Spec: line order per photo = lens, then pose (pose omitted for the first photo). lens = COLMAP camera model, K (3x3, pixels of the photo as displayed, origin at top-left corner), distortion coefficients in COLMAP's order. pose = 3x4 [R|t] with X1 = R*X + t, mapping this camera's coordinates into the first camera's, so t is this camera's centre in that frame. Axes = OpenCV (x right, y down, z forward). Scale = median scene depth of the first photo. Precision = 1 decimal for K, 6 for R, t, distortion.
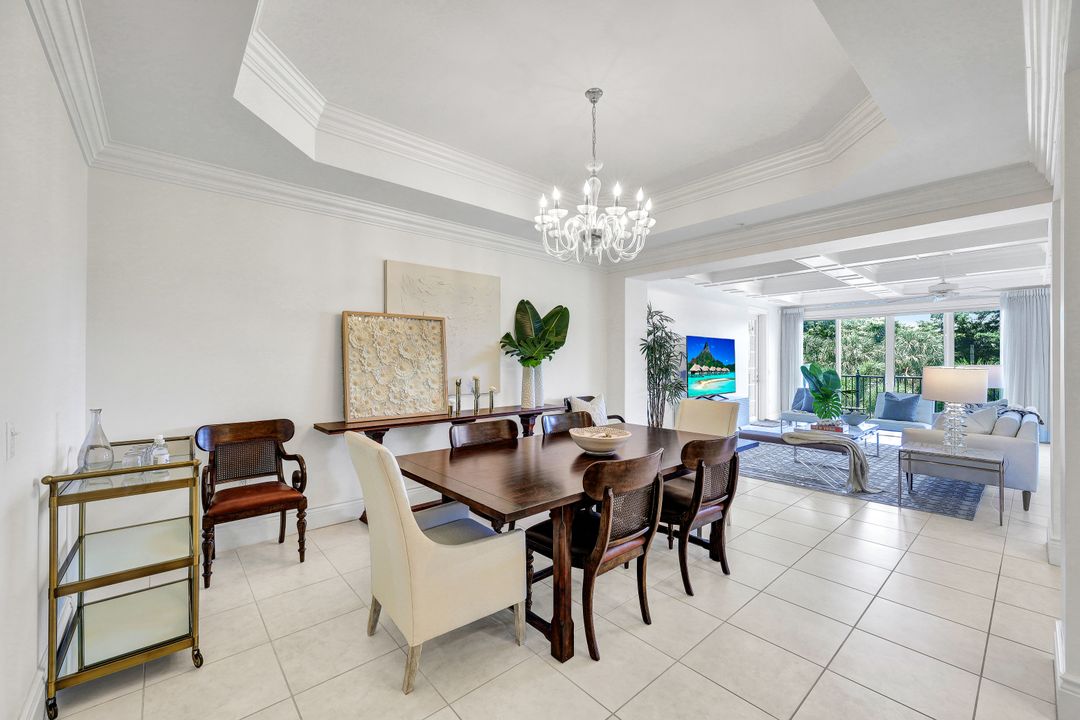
lens RADIAL K [[437.6, 0, 540.0], [0, 437.6, 360.0], [0, 0, 1]] dist [0.000724, 0.000048]
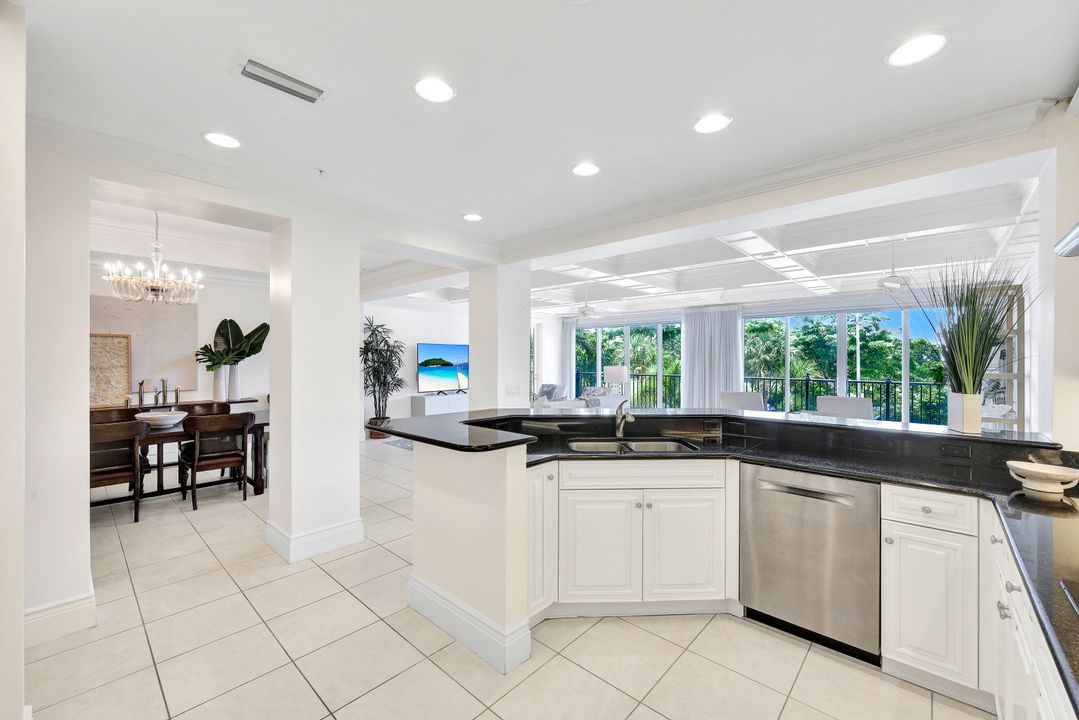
lens RADIAL K [[437.2, 0, 539.5], [0, 437.2, 360.0], [0, 0, 1]] dist [0.000724, 0.000048]
pose [[0.993737, -0.005340, 0.111612, 0.761363], [0.005055, 0.999983, 0.002841, -0.014288], [-0.111625, -0.002259, 0.993748, -0.421416]]
